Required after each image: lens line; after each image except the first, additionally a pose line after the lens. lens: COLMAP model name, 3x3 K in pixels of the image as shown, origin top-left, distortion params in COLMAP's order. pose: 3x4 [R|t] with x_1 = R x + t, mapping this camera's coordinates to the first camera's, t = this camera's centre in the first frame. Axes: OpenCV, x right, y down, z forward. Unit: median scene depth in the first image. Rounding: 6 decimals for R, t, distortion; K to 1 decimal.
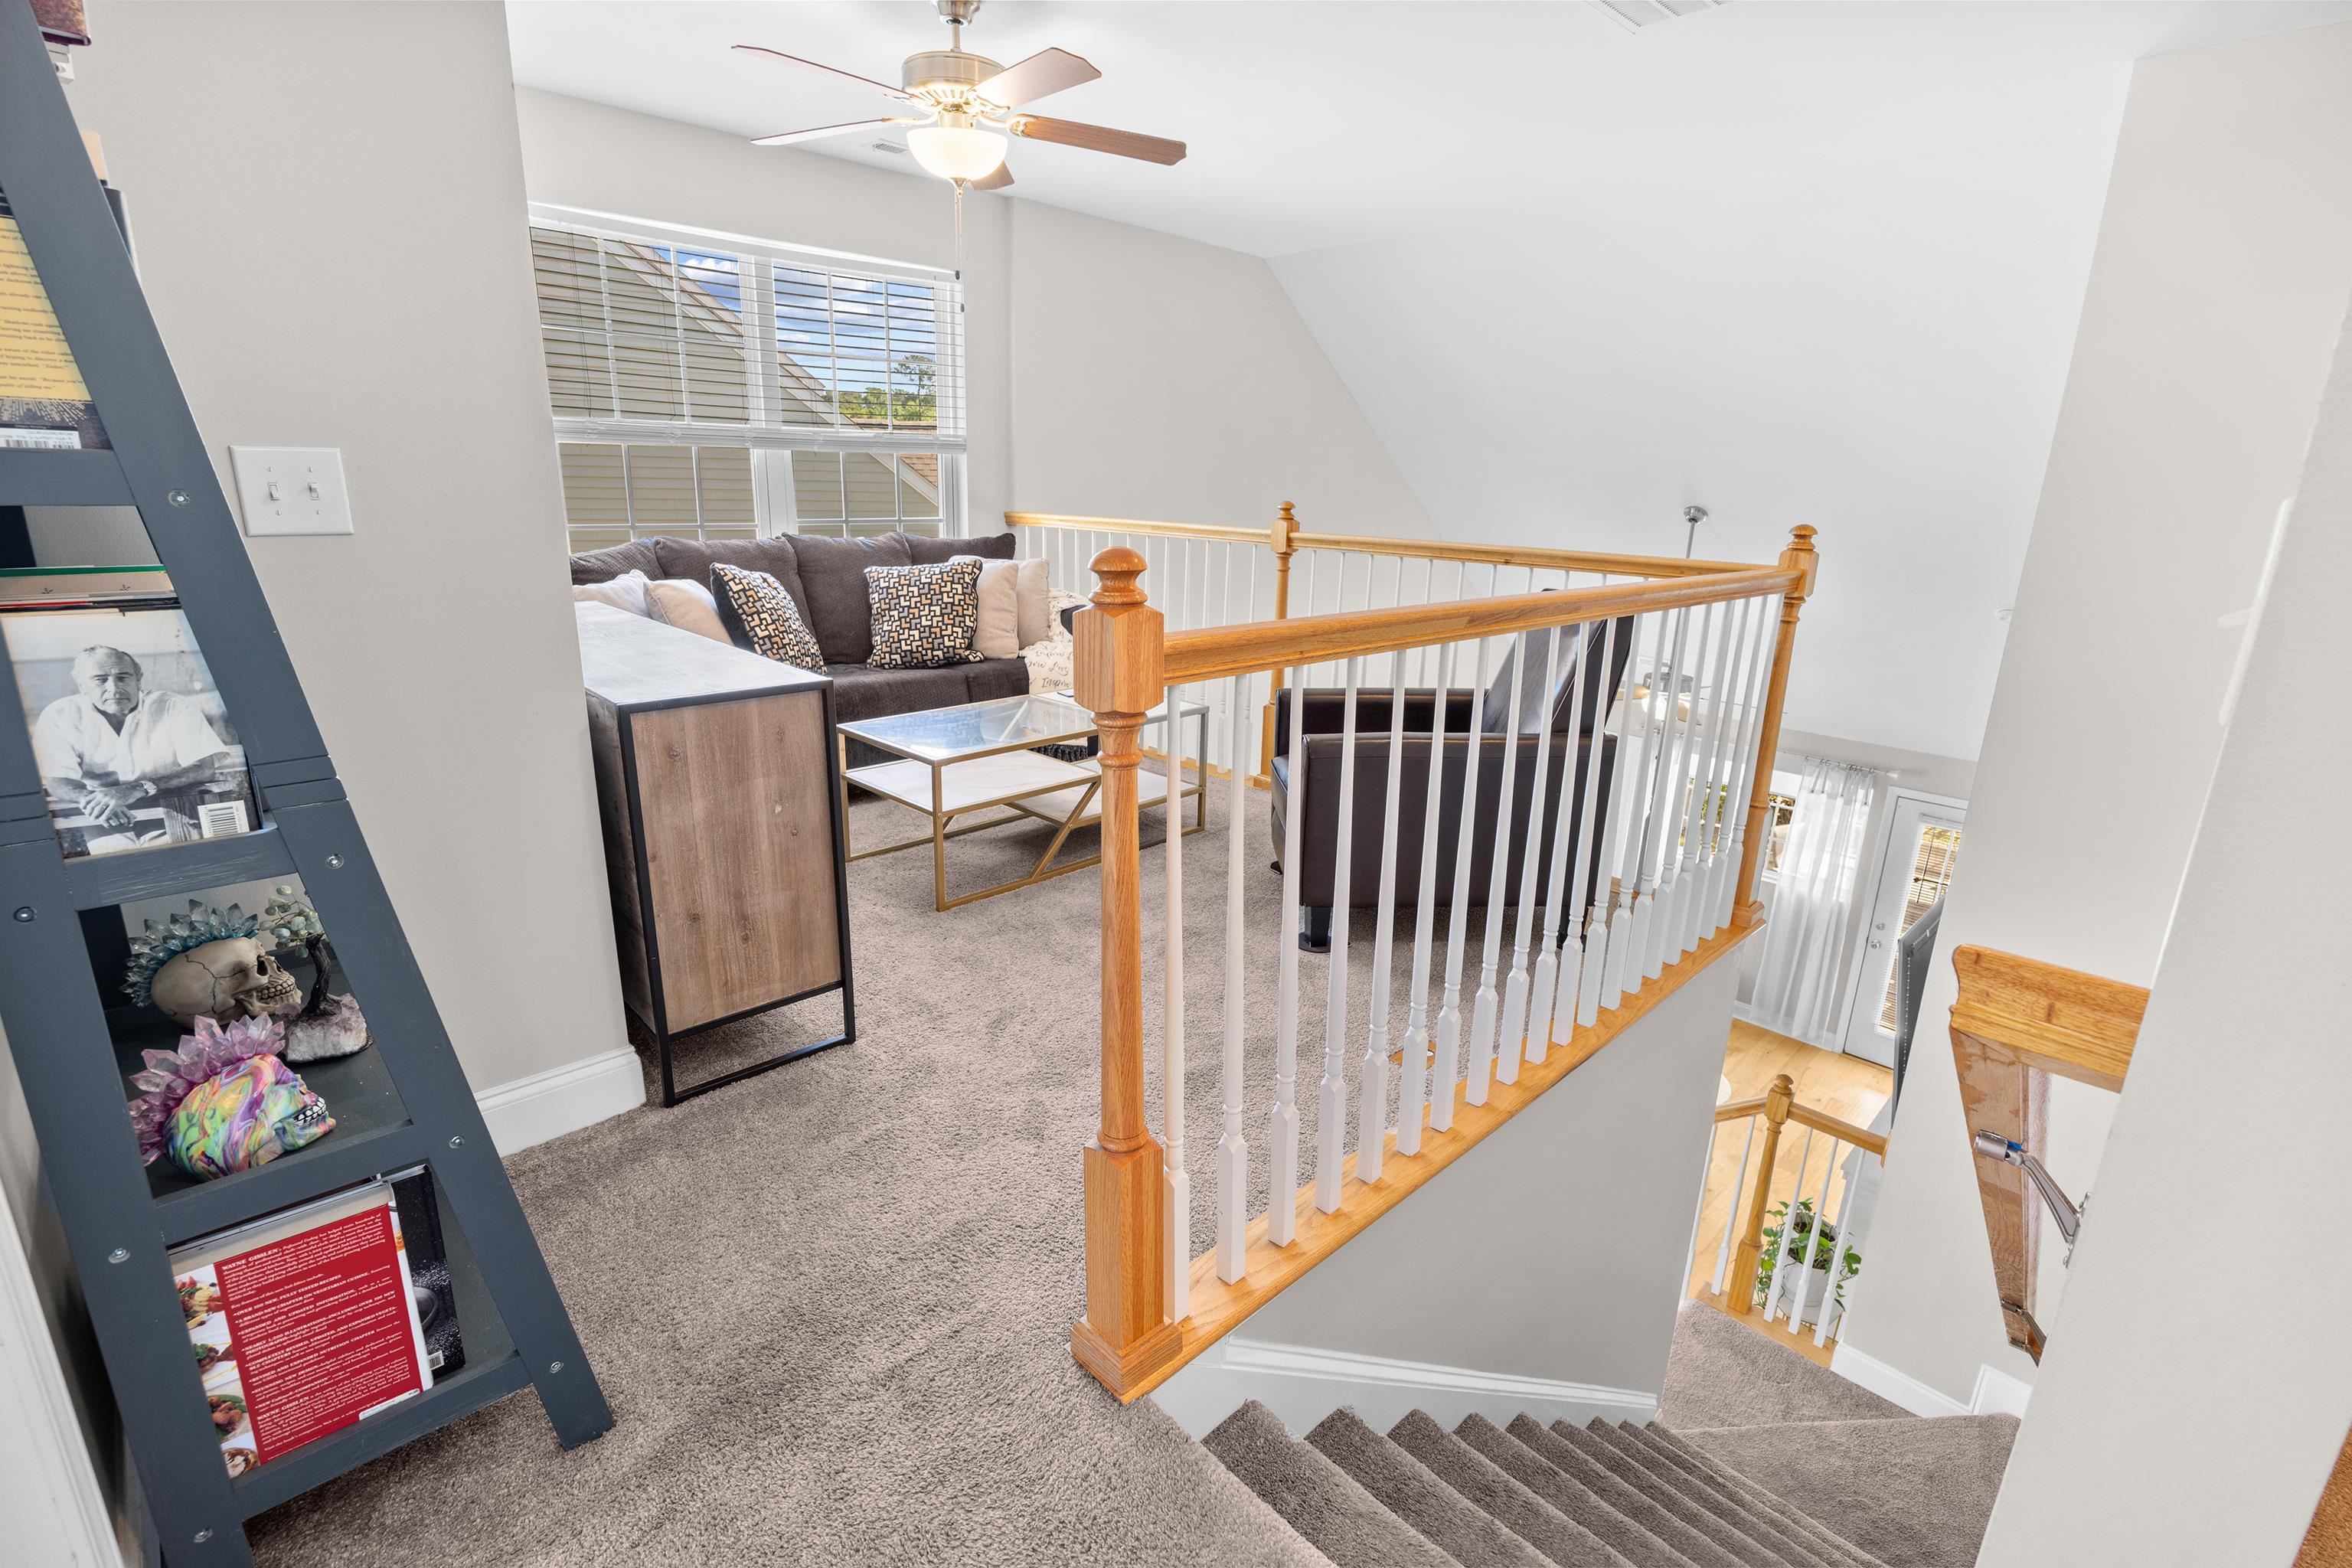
lens RADIAL K [[1097.2, 0, 1165.8], [0, 1097.2, 785.1], [0, 0, 1]] dist [-0.020391, 0.003962]
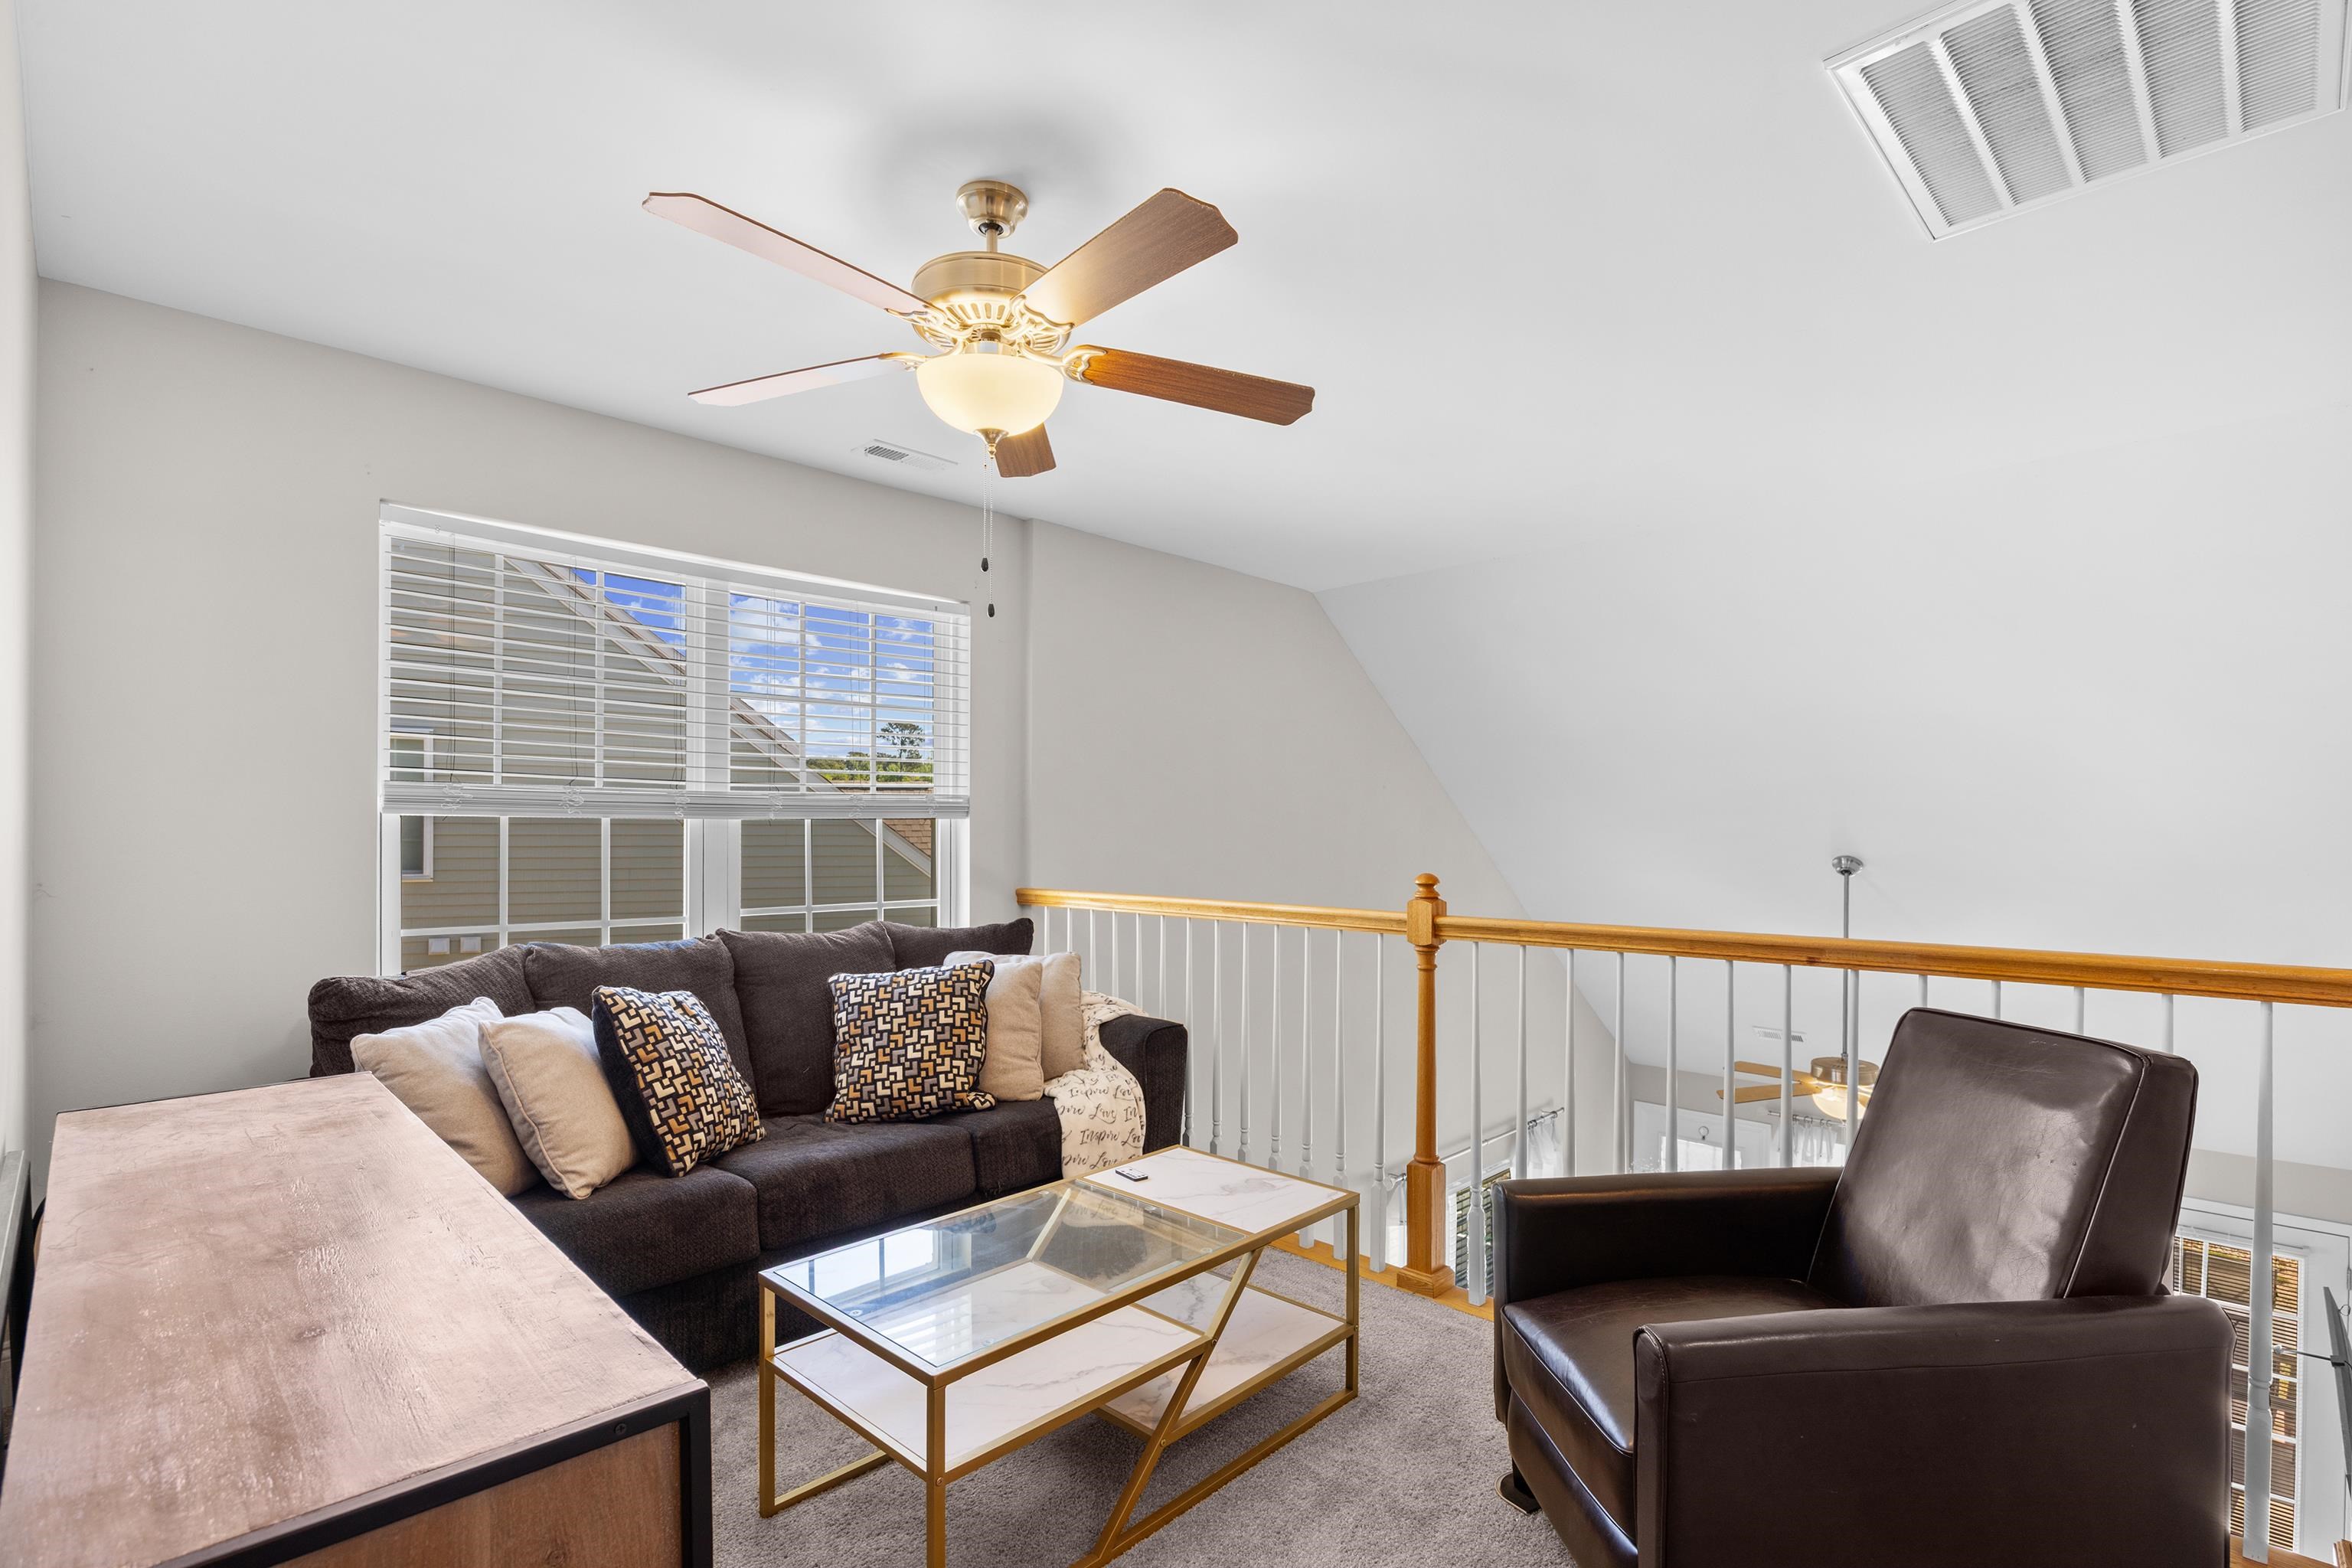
lens RADIAL K [[1097.2, 0, 1170.6], [0, 1097.2, 832.3], [0, 0, 1]] dist [-0.020391, 0.003962]
pose [[0.999242, -0.023987, 0.030669, -0.073634], [0.031346, 0.962843, -0.268236, -0.092378], [-0.023095, 0.268994, 0.962865, 0.288250]]
